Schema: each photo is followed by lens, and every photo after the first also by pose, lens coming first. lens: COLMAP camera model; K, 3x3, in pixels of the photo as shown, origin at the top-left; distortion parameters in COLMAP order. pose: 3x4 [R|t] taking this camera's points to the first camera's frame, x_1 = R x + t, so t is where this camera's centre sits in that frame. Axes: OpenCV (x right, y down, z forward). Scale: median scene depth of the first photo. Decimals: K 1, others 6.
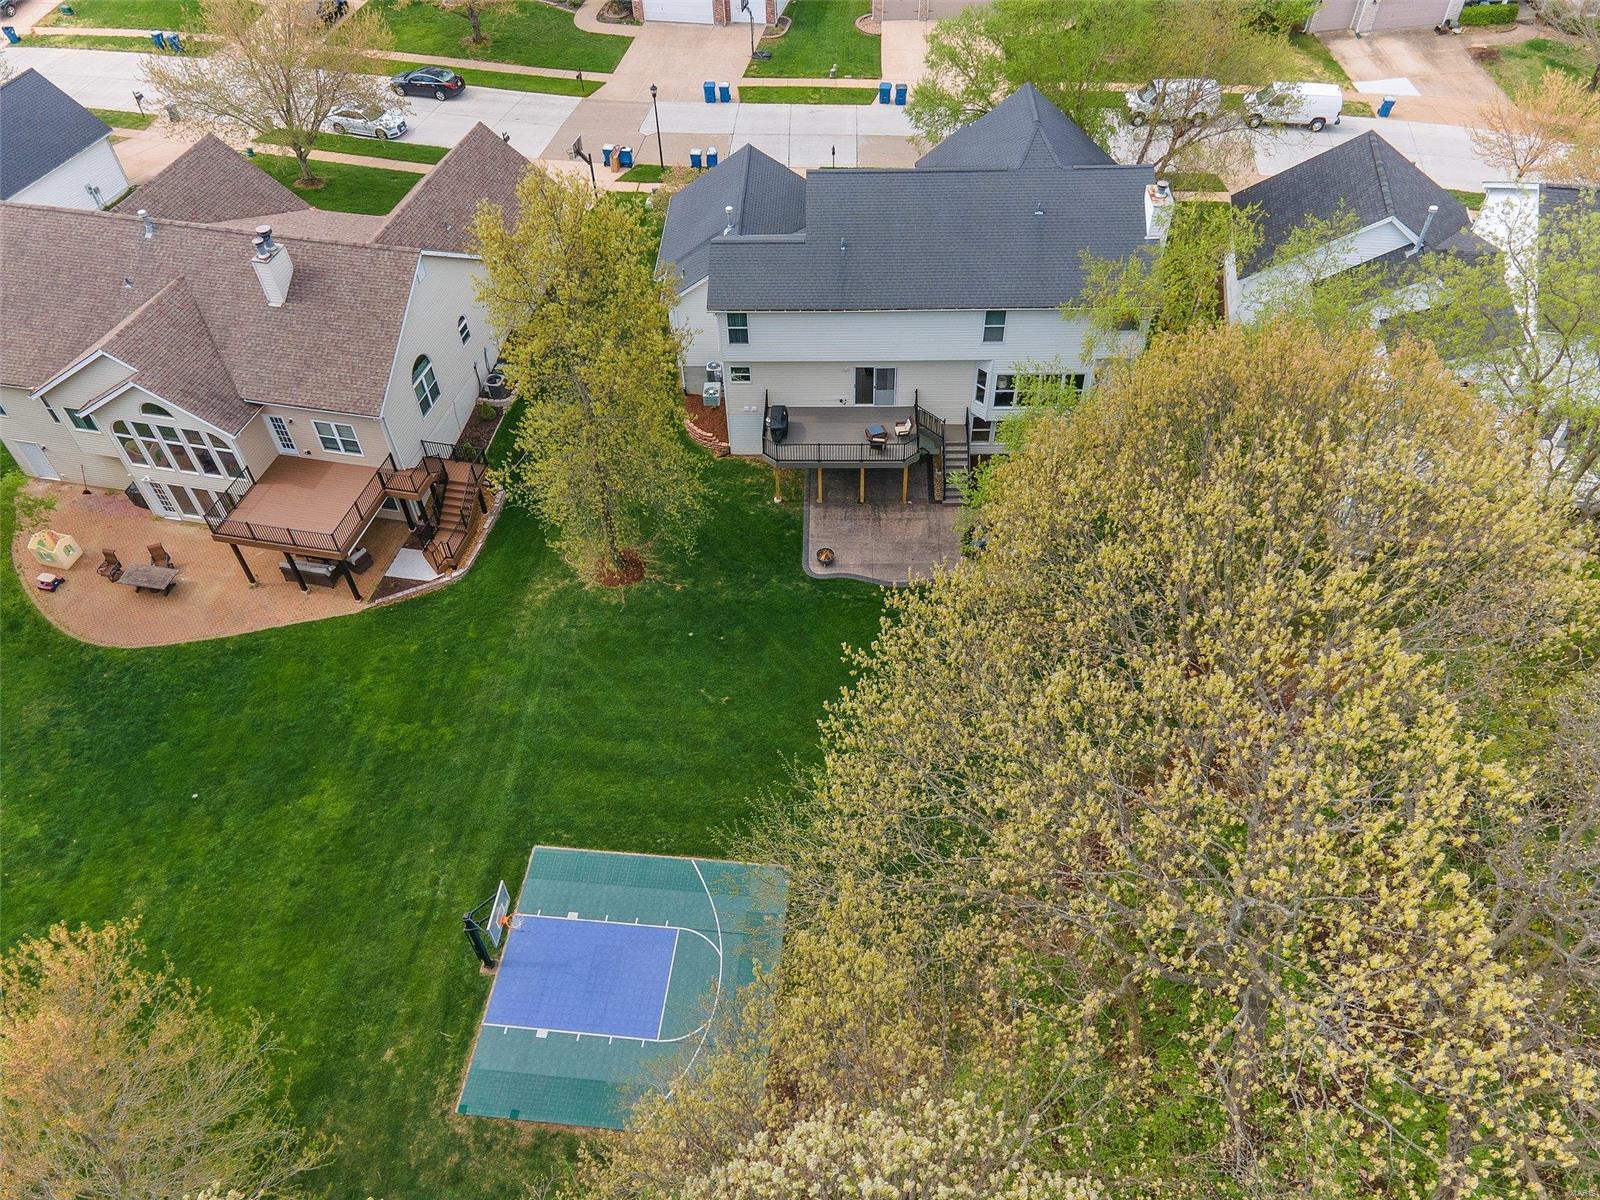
lens RADIAL K [[1145.5, 0, 795.4], [0, 1145.5, 592.7], [0, 0, 1]] dist [0.031954, 0.016031]
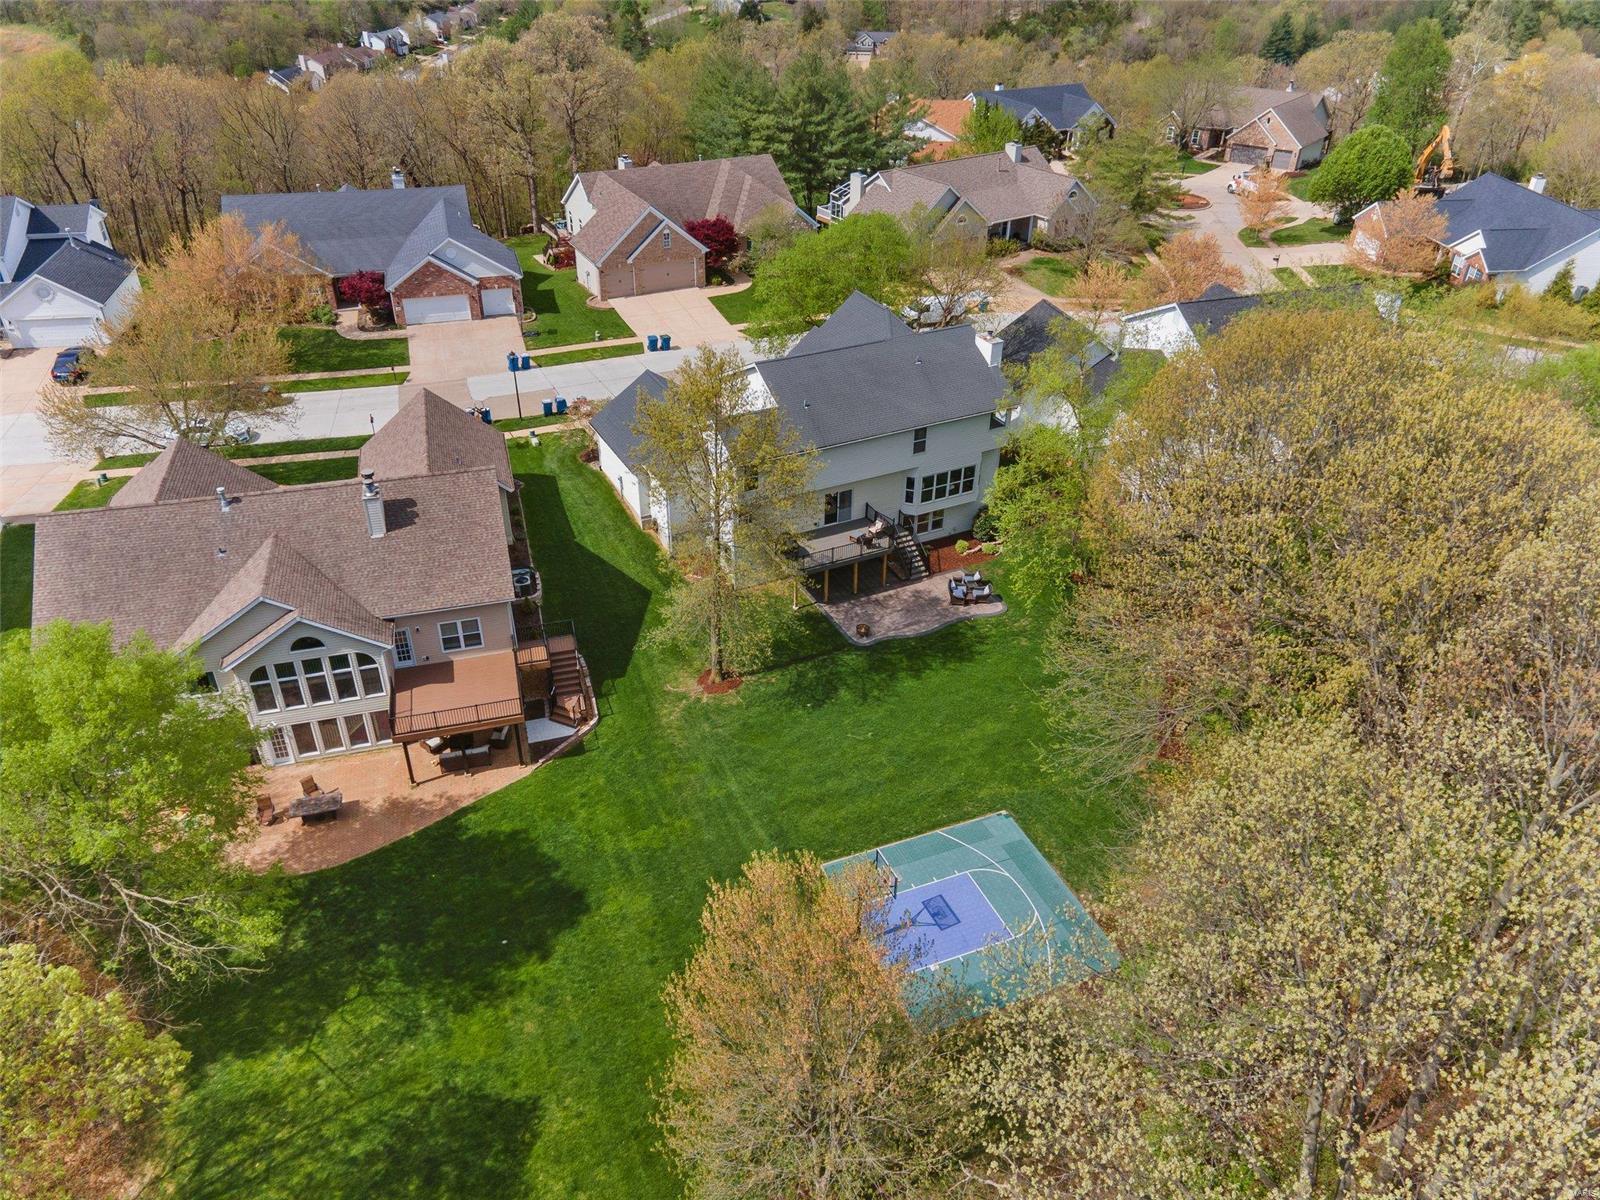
lens RADIAL K [[1145.5, 0, 787.3], [0, 1145.5, 593.7], [0, 0, 1]] dist [0.031954, 0.016031]
pose [[0.881759, -0.228240, 0.412805, -0.592207], [0.323254, 0.929719, -0.176436, 0.134110], [-0.343523, 0.289015, 0.893567, -0.127120]]
